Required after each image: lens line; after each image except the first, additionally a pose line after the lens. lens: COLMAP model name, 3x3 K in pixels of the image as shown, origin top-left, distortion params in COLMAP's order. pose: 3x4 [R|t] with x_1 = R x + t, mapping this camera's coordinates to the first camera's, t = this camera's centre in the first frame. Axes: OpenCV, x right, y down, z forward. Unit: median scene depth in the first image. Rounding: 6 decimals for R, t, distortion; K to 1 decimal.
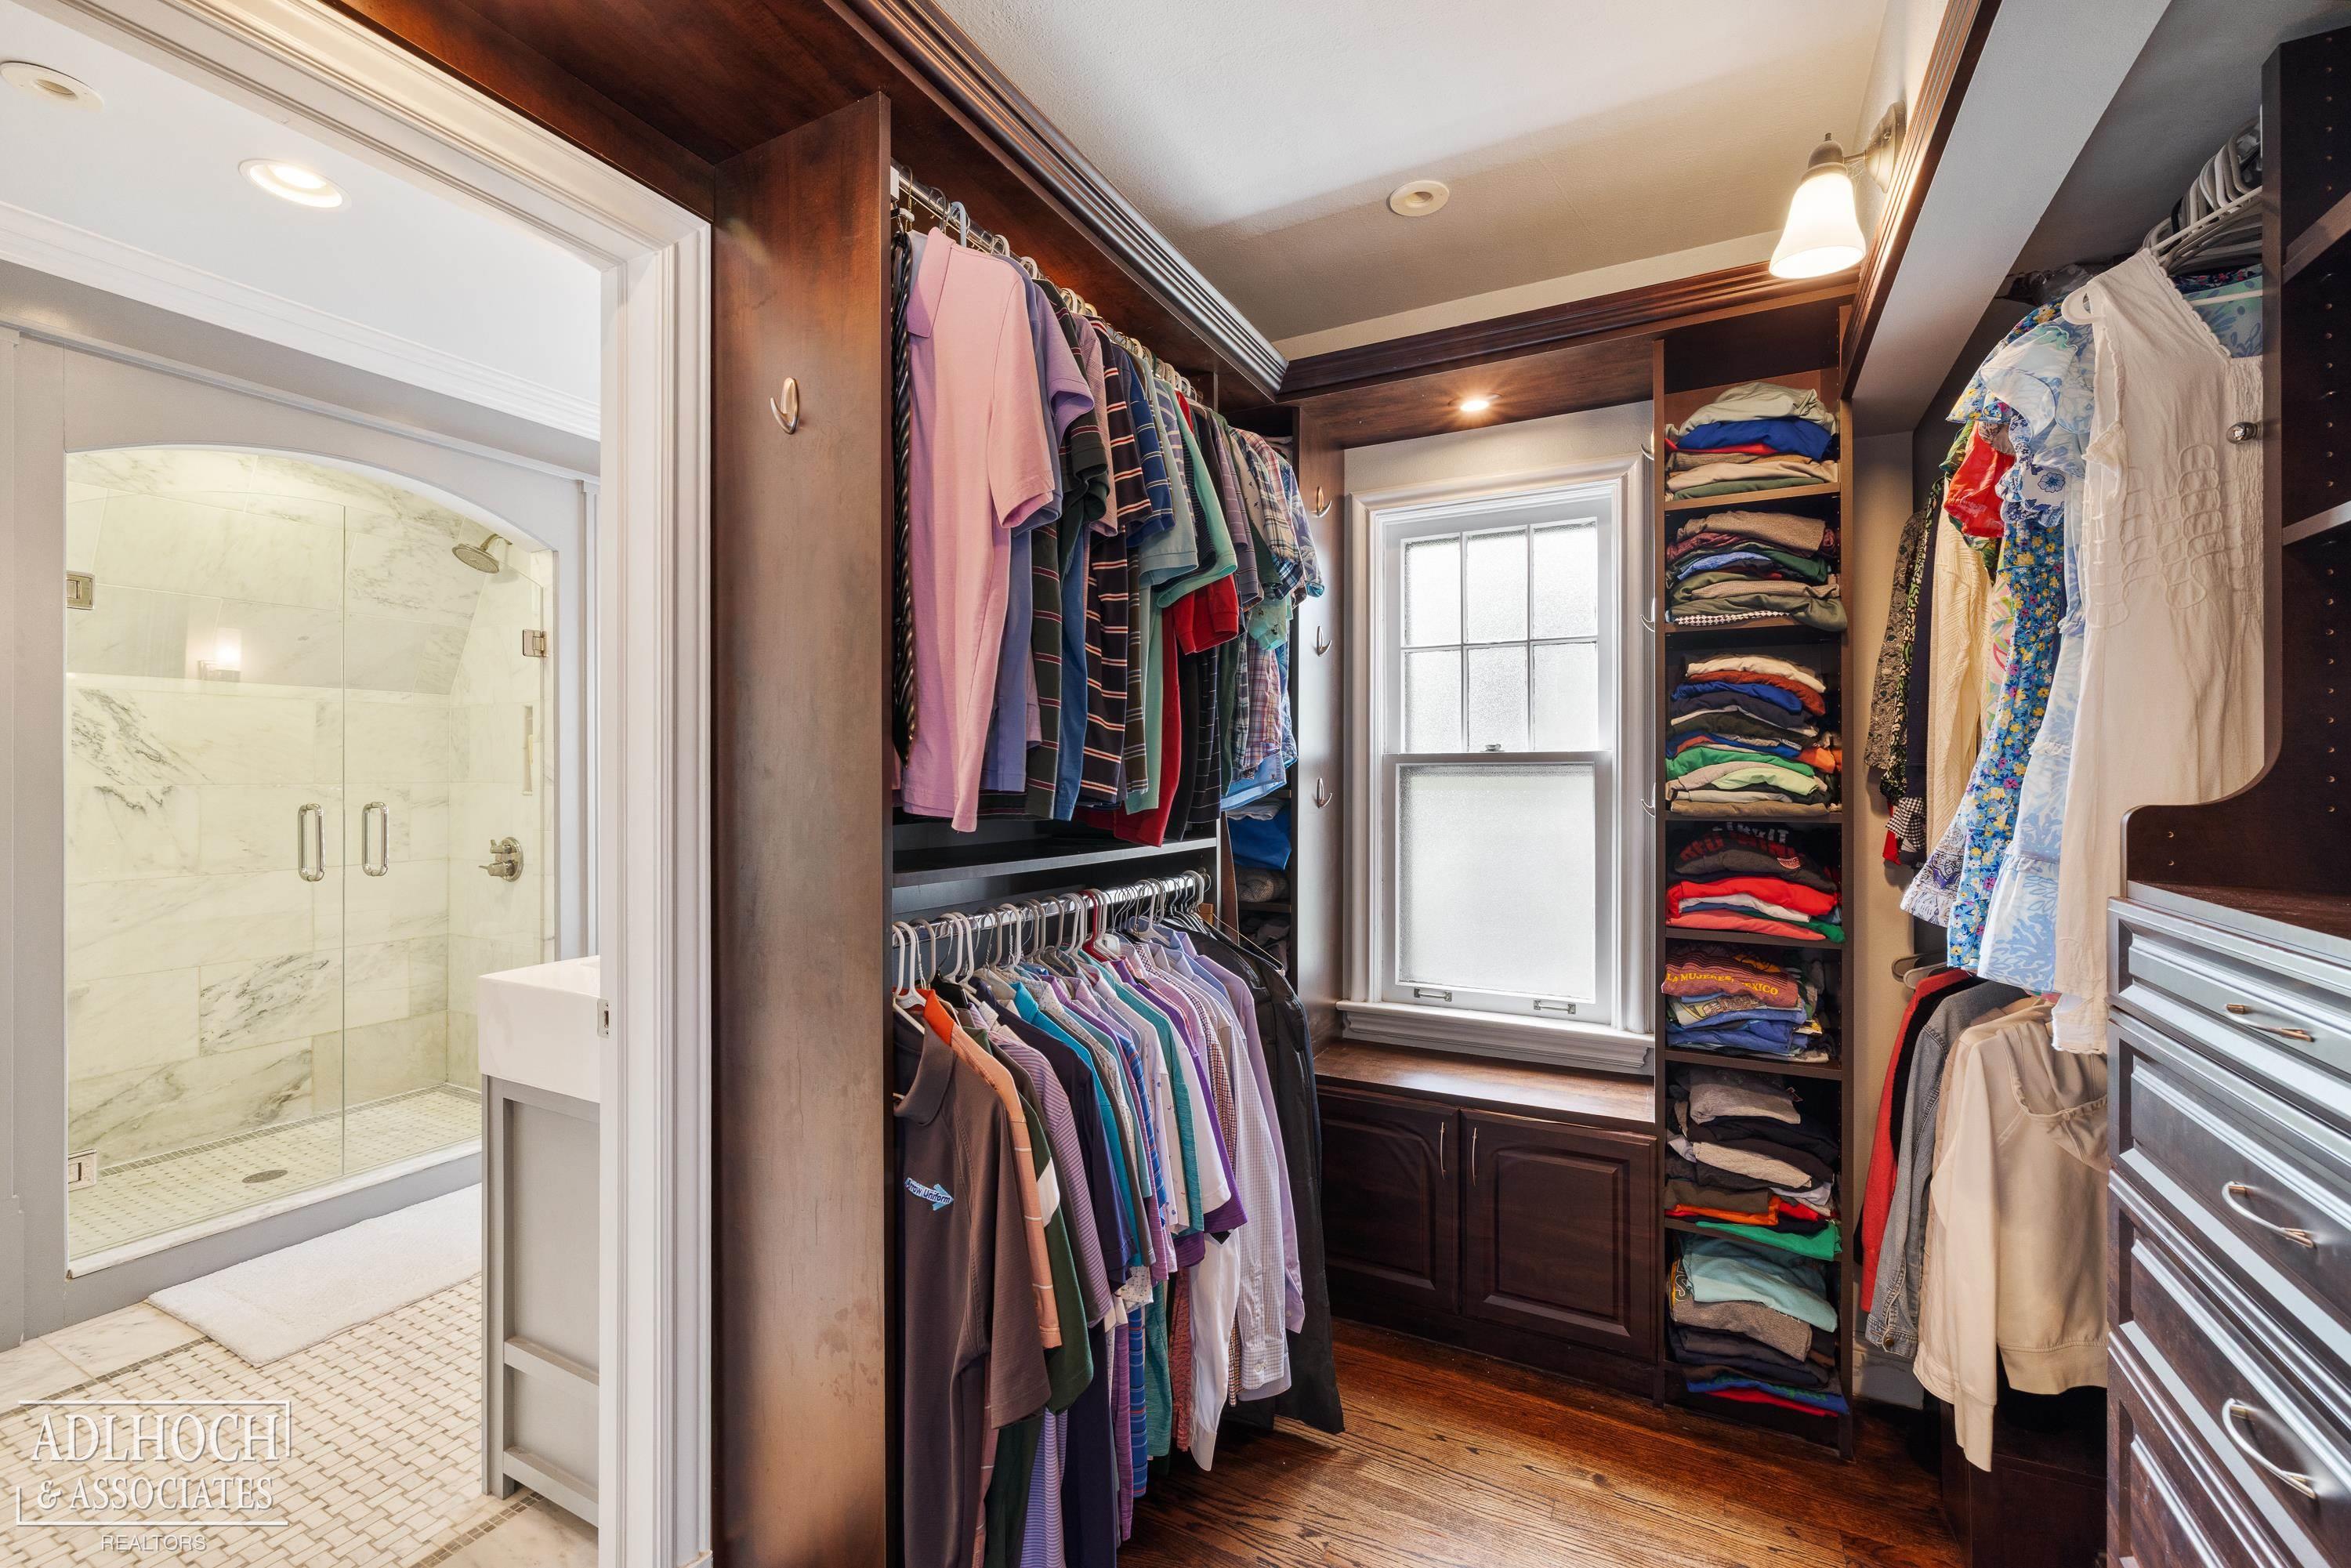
lens RADIAL K [[994.5, 0, 1182.1], [0, 994.5, 775.0], [0, 0, 1]] dist [0.000658, -0.000207]
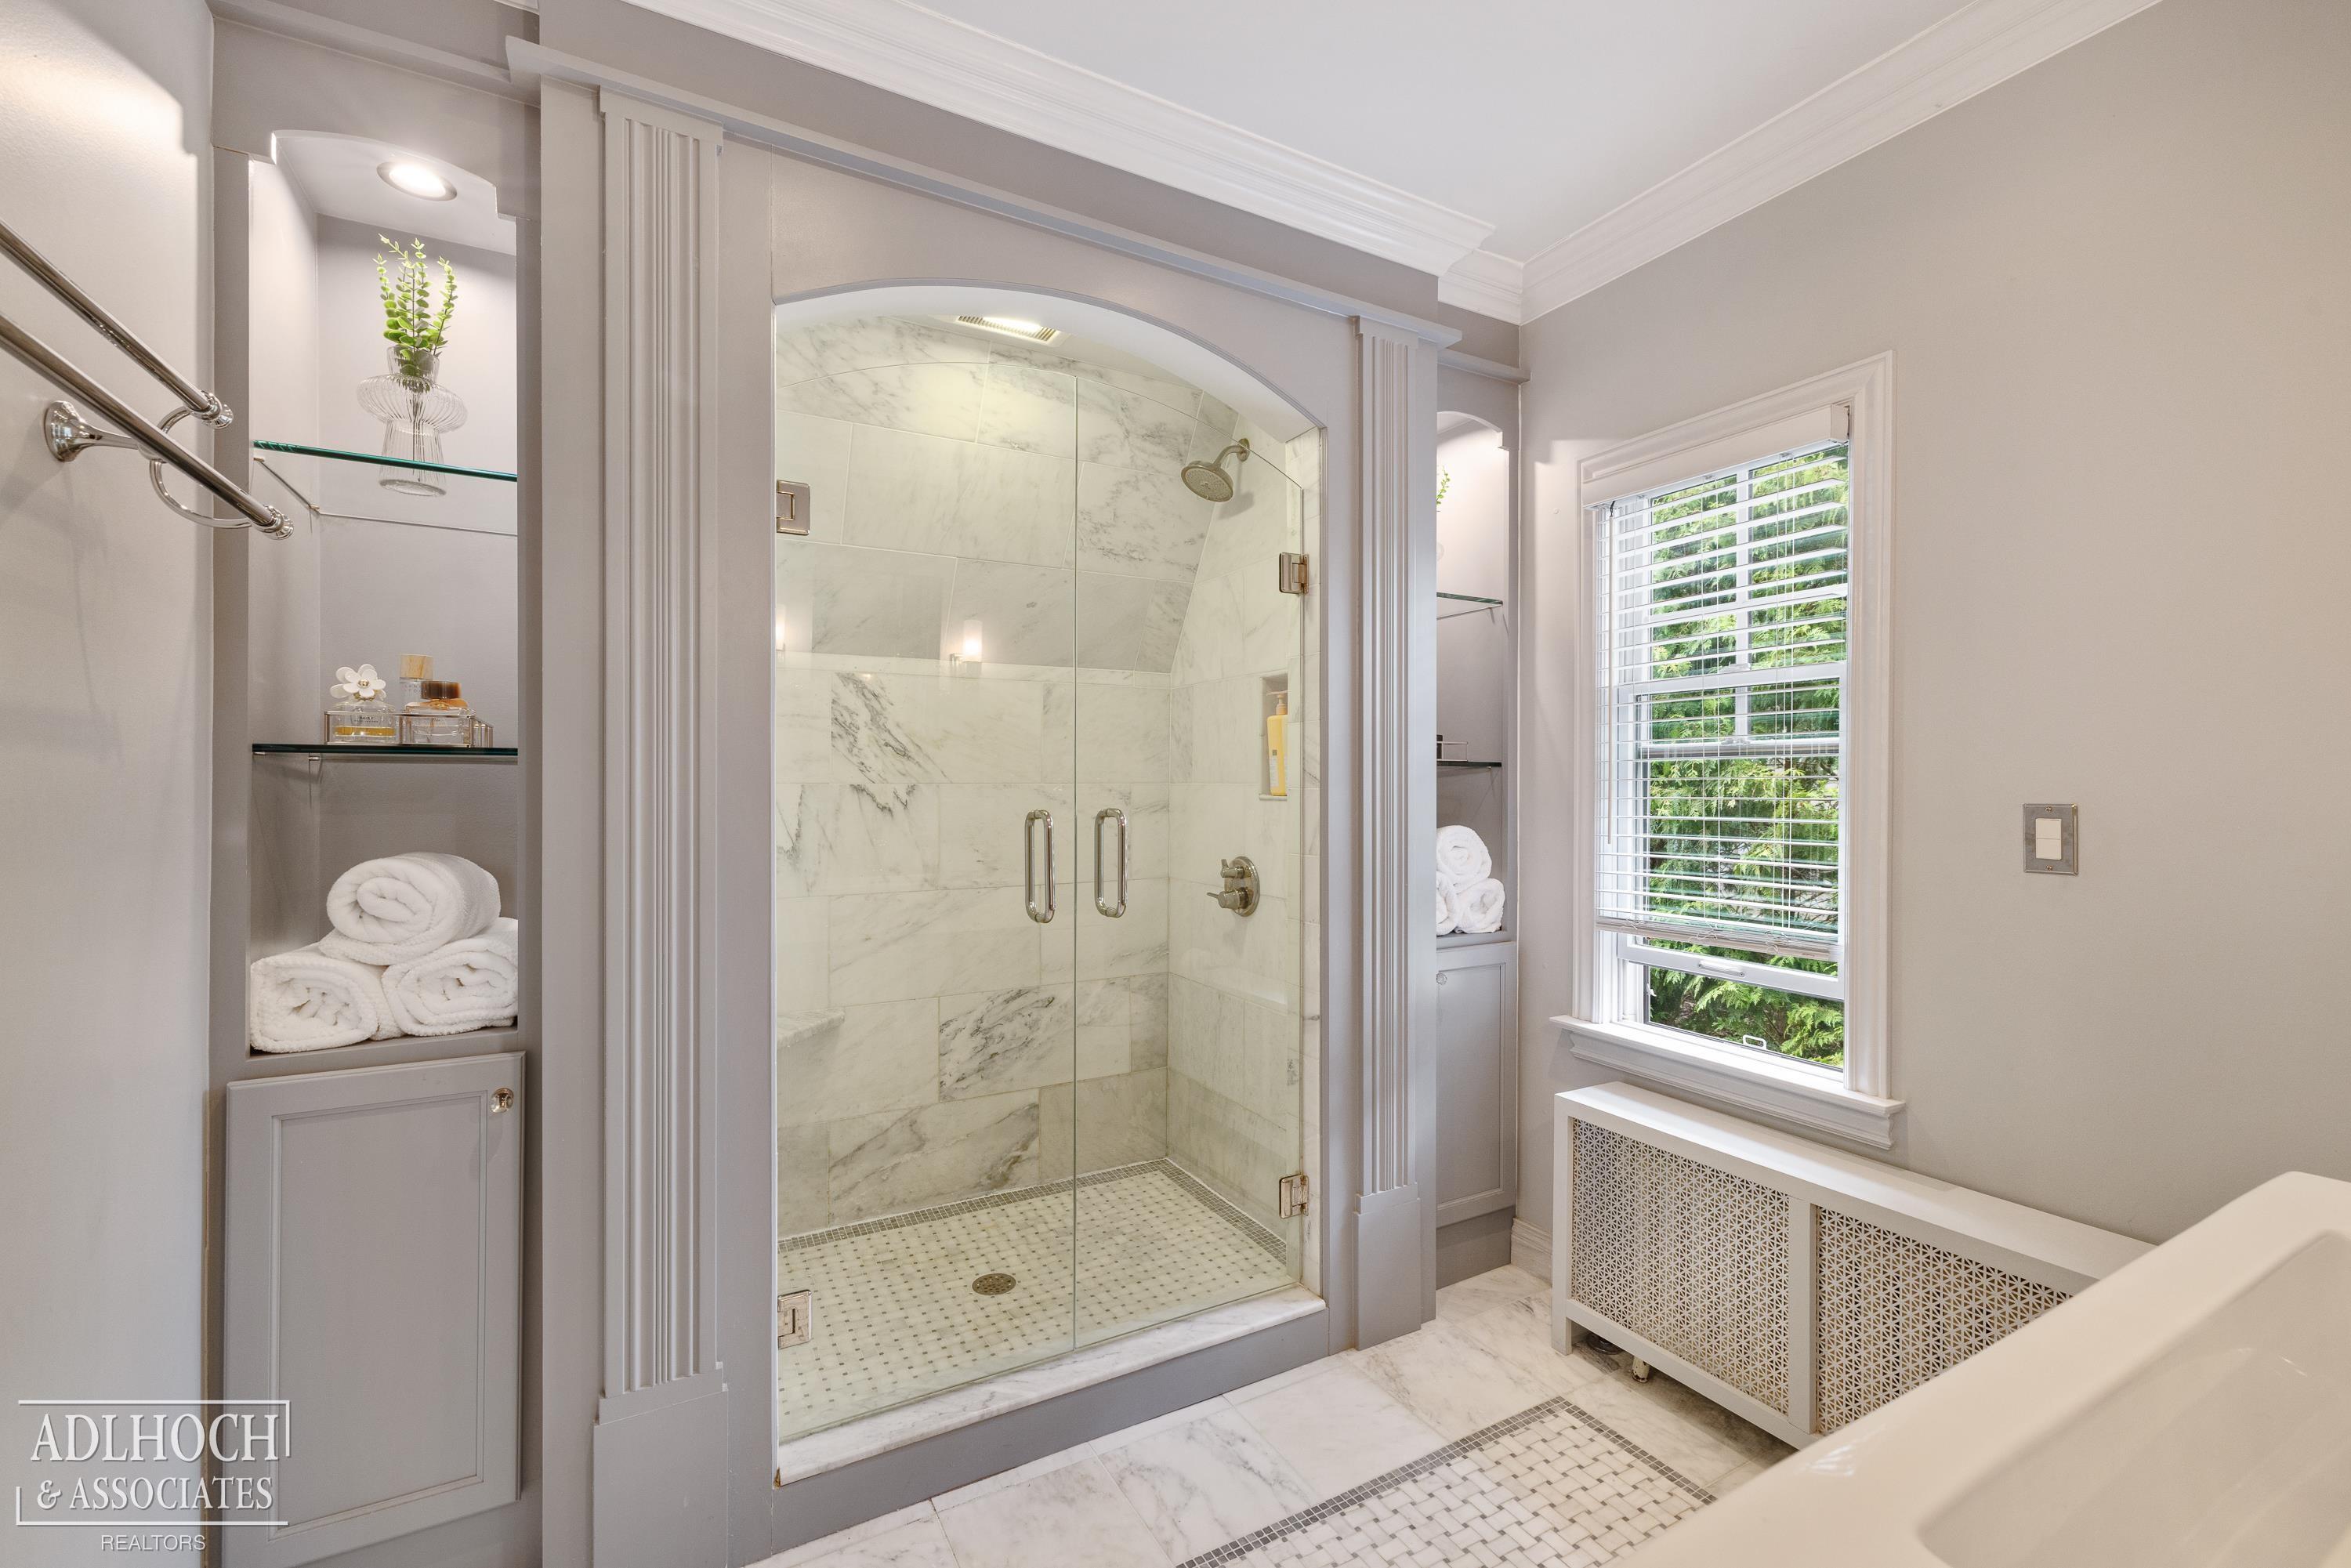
lens RADIAL K [[996.9, 0, 1175.5], [0, 996.9, 784.0], [0, 0, 1]] dist [0.001854, -0.000243]
pose [[0.836187, 0.003924, -0.548430, -0.336858], [-0.001745, 0.999988, 0.004494, 0.005835], [0.548441, -0.002801, 0.836184, 0.381988]]
